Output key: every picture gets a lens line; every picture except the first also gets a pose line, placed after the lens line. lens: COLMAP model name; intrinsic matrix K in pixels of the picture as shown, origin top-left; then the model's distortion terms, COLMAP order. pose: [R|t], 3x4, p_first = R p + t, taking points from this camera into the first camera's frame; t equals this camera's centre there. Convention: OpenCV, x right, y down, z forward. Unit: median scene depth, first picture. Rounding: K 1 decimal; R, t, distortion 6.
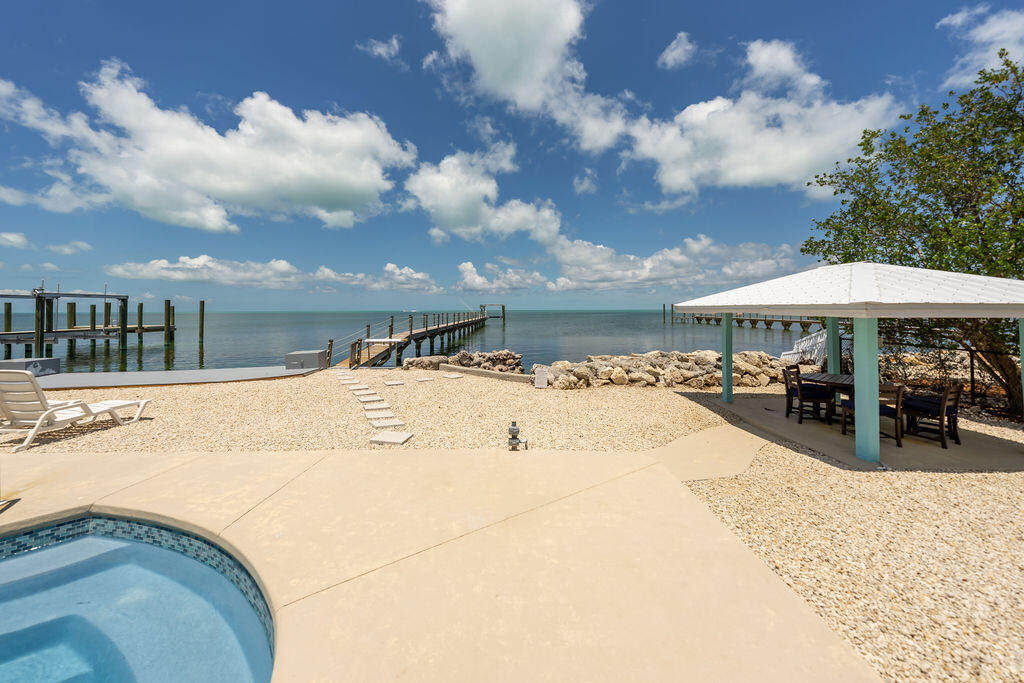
lens RADIAL K [[364.8, 0, 510.3], [0, 364.8, 304.4], [0, 0, 1]] dist [-0.001124, 0.000169]
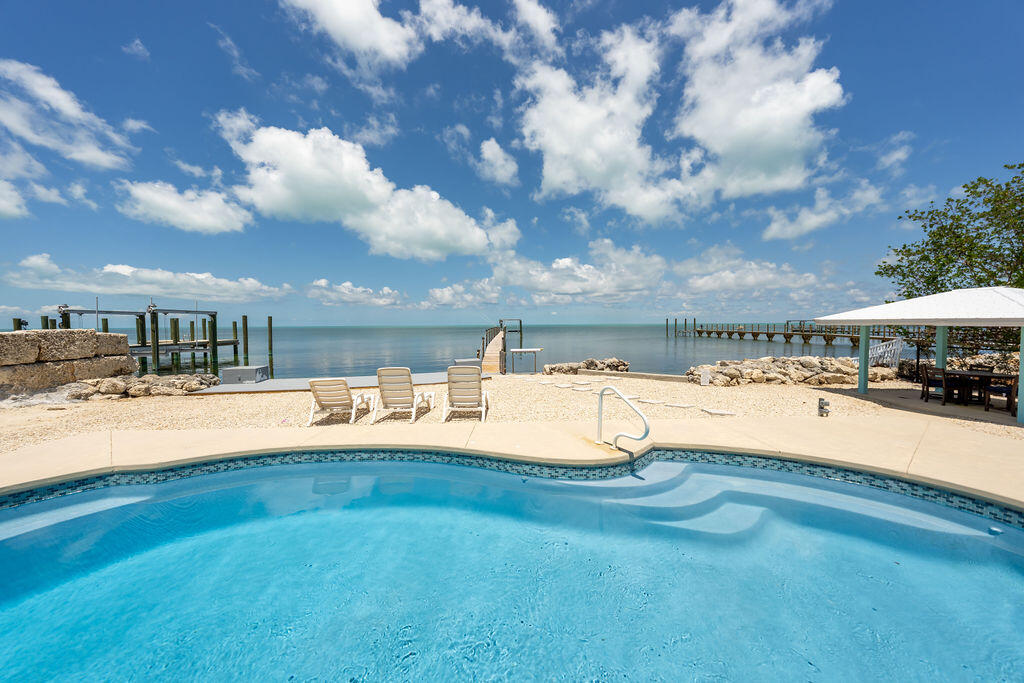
lens RADIAL K [[353.2, 0, 494.0], [0, 353.2, 340.1], [0, 0, 1]] dist [-0.000487, 0.000031]
pose [[0.999655, -0.004031, 0.025965, -0.599704], [0.002502, 0.998274, 0.058671, -0.000279], [-0.026157, -0.058586, 0.997940, -0.165760]]
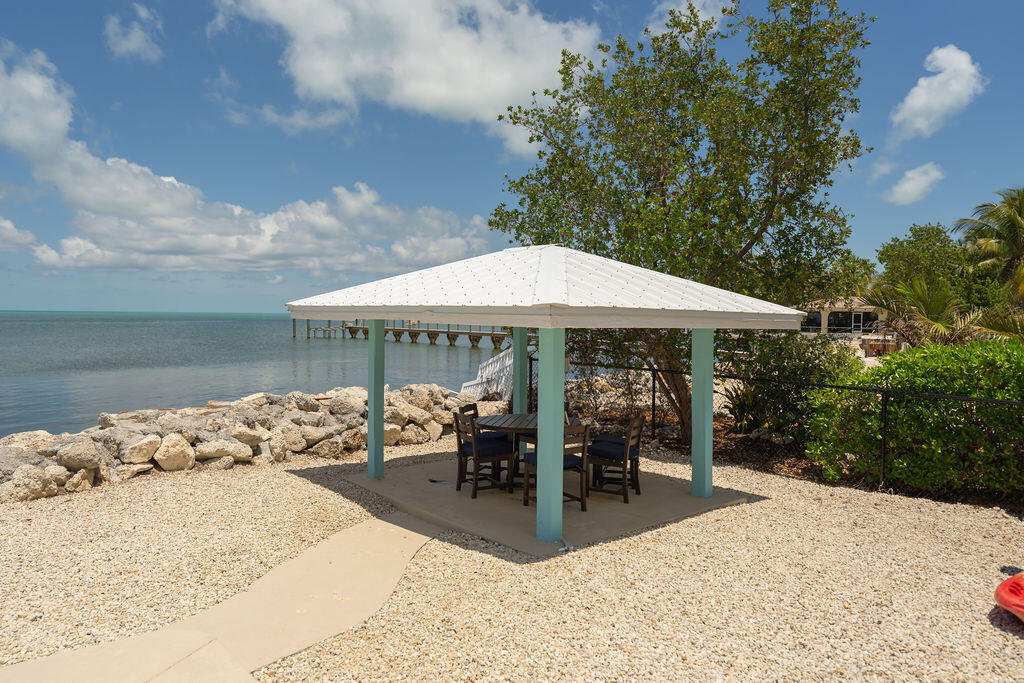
lens RADIAL K [[693.4, 0, 512.0], [0, 693.4, 341.5], [0, 0, 1]] dist [0.004361, 0.001981]
pose [[0.766923, -0.011897, 0.641628, 0.056982], [-0.023481, 0.998638, 0.046583, 0.002297], [-0.641309, -0.050792, 0.765600, 0.042801]]
